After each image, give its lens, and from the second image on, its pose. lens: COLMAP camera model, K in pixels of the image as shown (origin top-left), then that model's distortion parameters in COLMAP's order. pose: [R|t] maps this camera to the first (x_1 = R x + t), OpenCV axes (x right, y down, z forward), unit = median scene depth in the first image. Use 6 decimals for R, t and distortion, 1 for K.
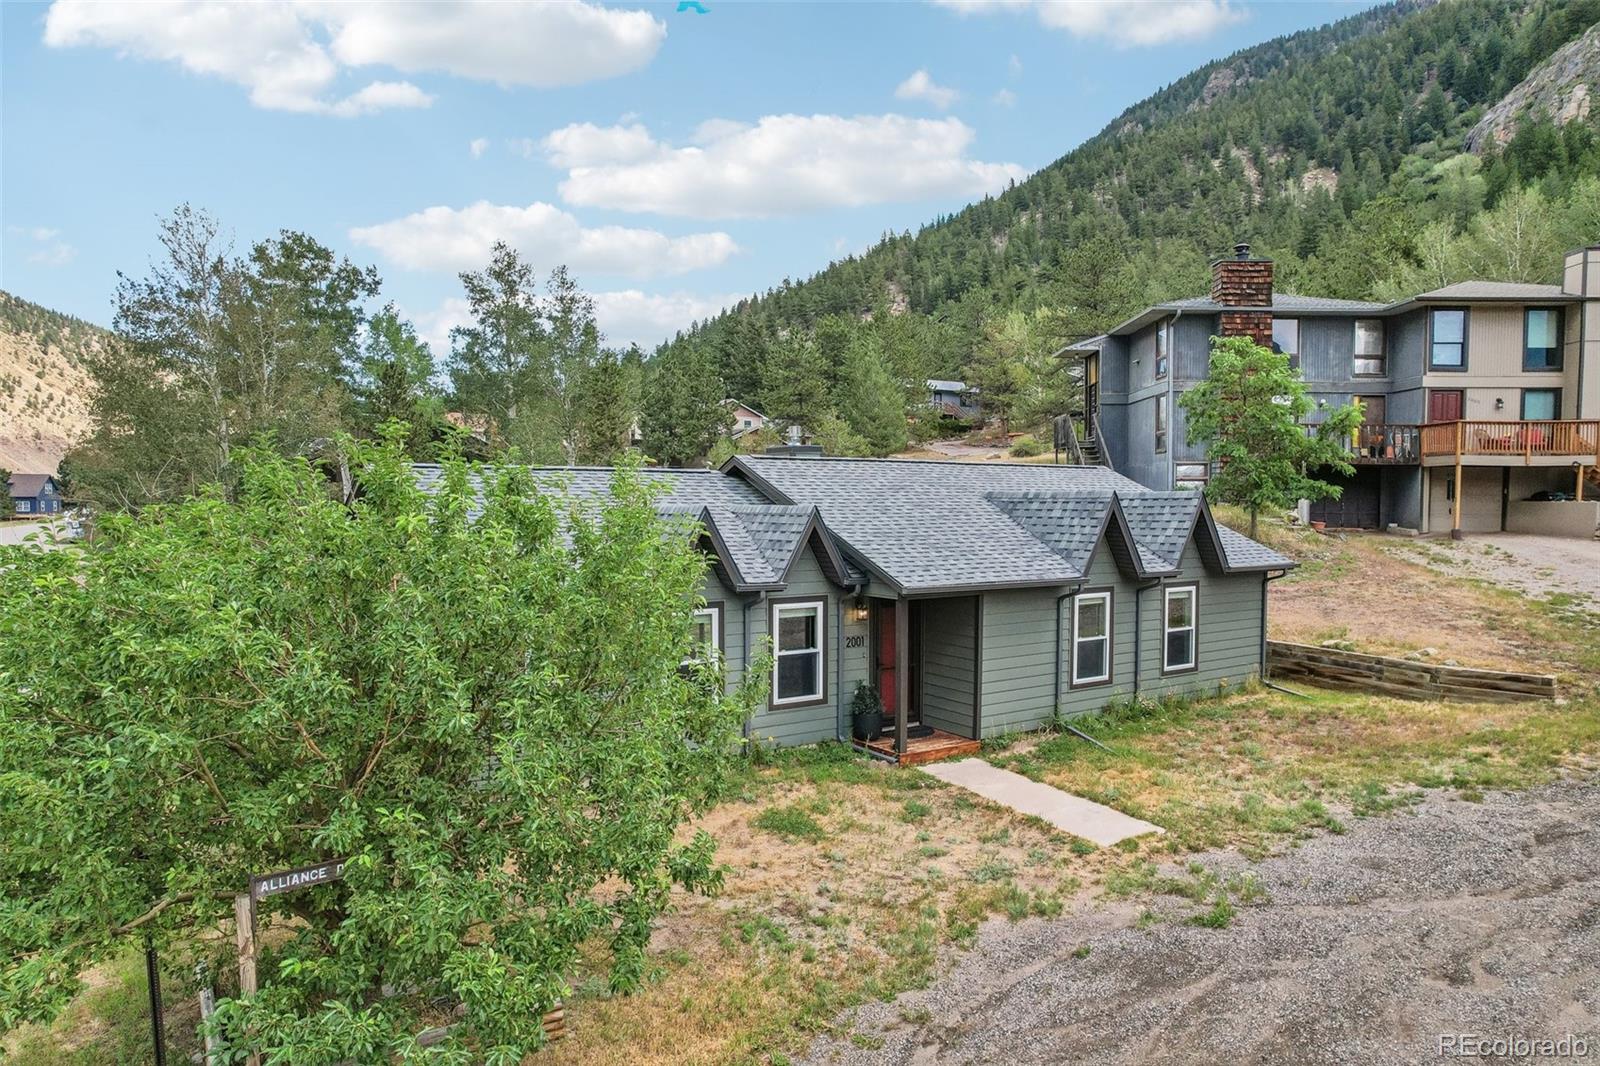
lens RADIAL K [[1026.1, 0, 805.9], [0, 1026.1, 539.3], [0, 0, 1]] dist [-0.076771, 0.069716]
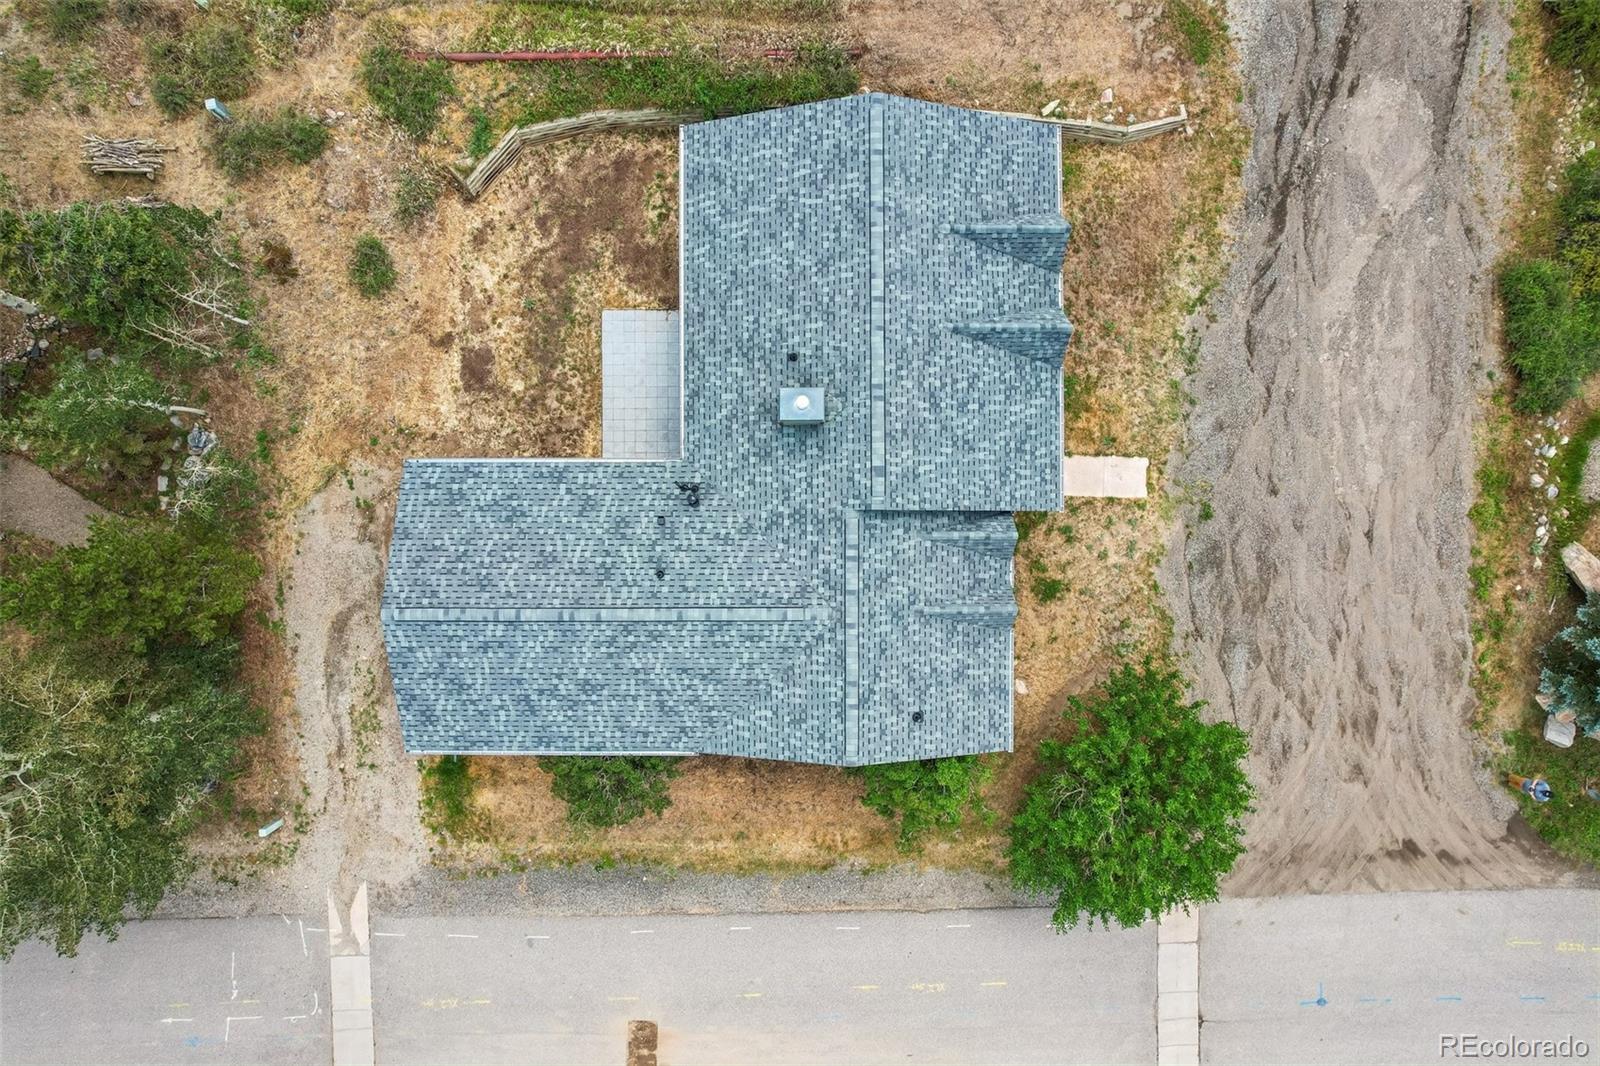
lens RADIAL K [[1011.1, 0, 798.9], [0, 1011.1, 532.8], [0, 0, 1]] dist [-0.058277, -0.001999]
pose [[0.555158, -0.831710, -0.007593, -0.139634], [0.037595, 0.015972, 0.999165, -1.374828], [-0.830895, -0.554981, 0.040135, 1.008908]]
